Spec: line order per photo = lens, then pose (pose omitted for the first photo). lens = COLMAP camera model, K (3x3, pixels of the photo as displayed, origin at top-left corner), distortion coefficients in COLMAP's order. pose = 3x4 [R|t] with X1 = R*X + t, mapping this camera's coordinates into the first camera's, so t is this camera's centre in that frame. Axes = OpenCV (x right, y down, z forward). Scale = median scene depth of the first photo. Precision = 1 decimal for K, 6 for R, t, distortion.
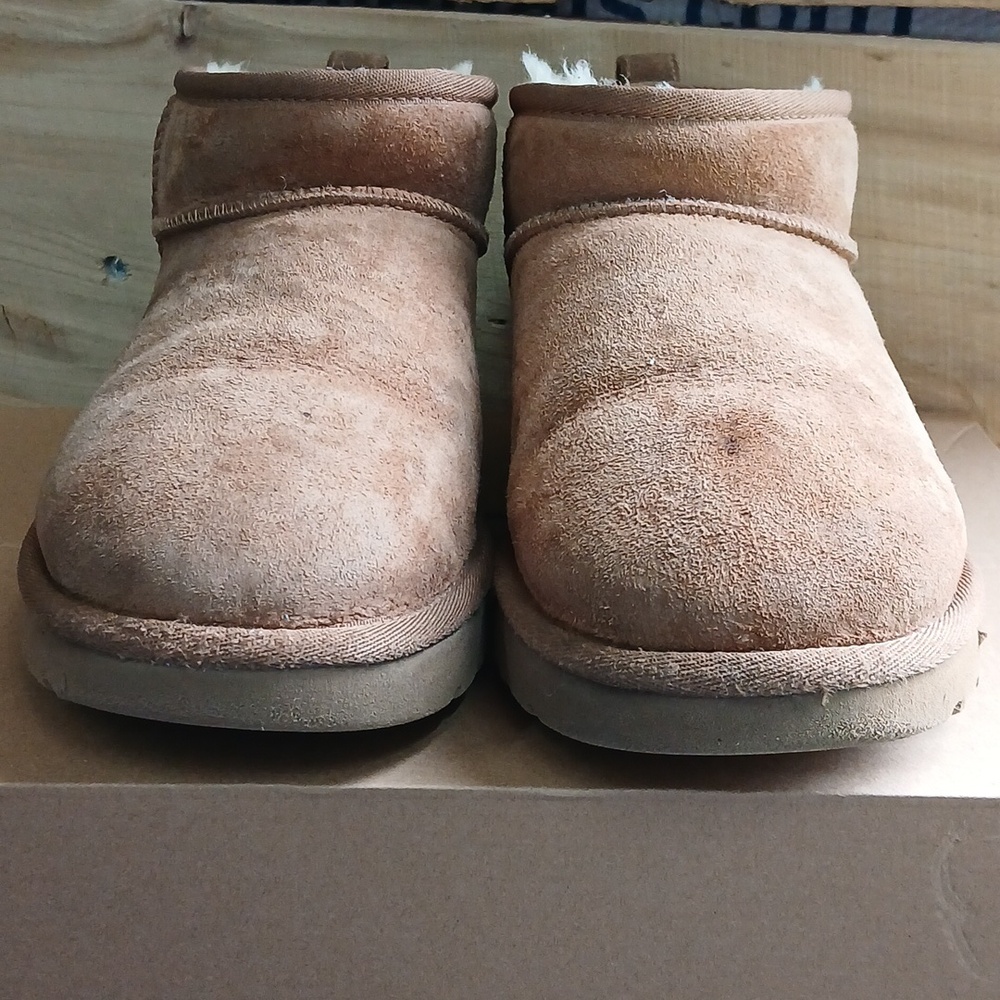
lens RADIAL K [[1722.3, 0, 496.8], [0, 1722.3, 498.7], [0, 0, 1]] dist [0.109478, 0.000000]
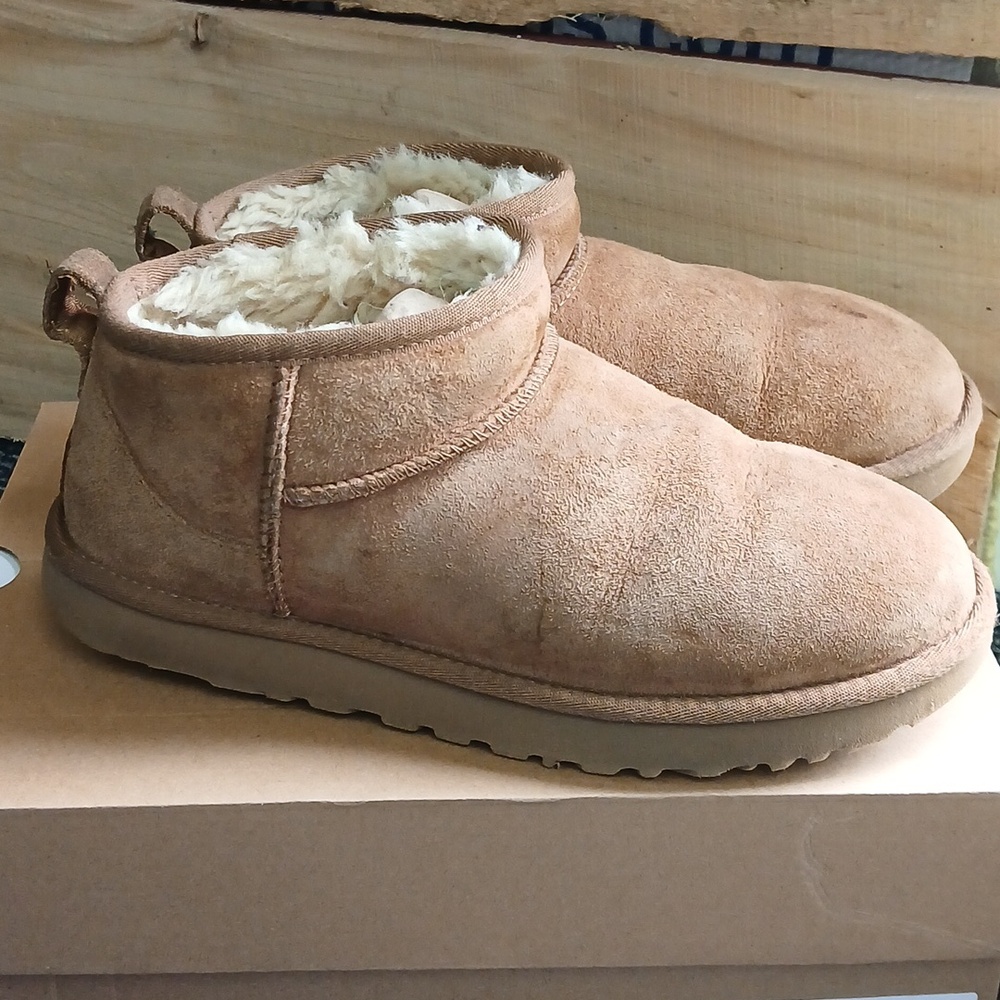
lens RADIAL K [[1722.3, 0, 499.4], [0, 1722.3, 506.3], [0, 0, 1]] dist [0.109478, 0.000000]
pose [[0.999879, -0.015512, 0.000864, 0.015286], [0.015129, 0.984843, 0.172789, -0.247646], [-0.003531, -0.172755, 0.984959, -0.256164]]
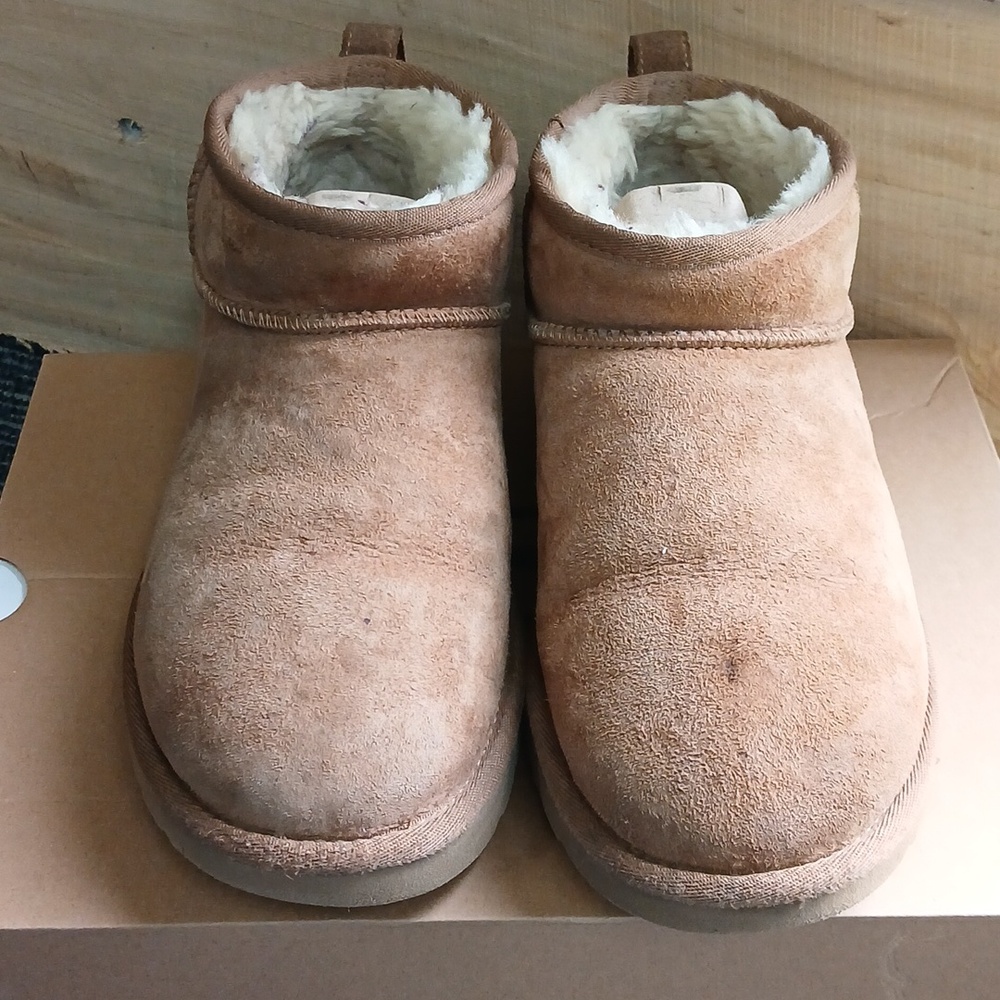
lens RADIAL K [[1722.3, 0, 496.1], [0, 1722.3, 498.6], [0, 0, 1]] dist [0.109478, 0.000000]
pose [[0.999800, -0.019795, 0.002952, -0.022143], [0.017455, 0.934613, 0.355238, -0.475084], [-0.009791, -0.355115, 0.934771, -0.050824]]
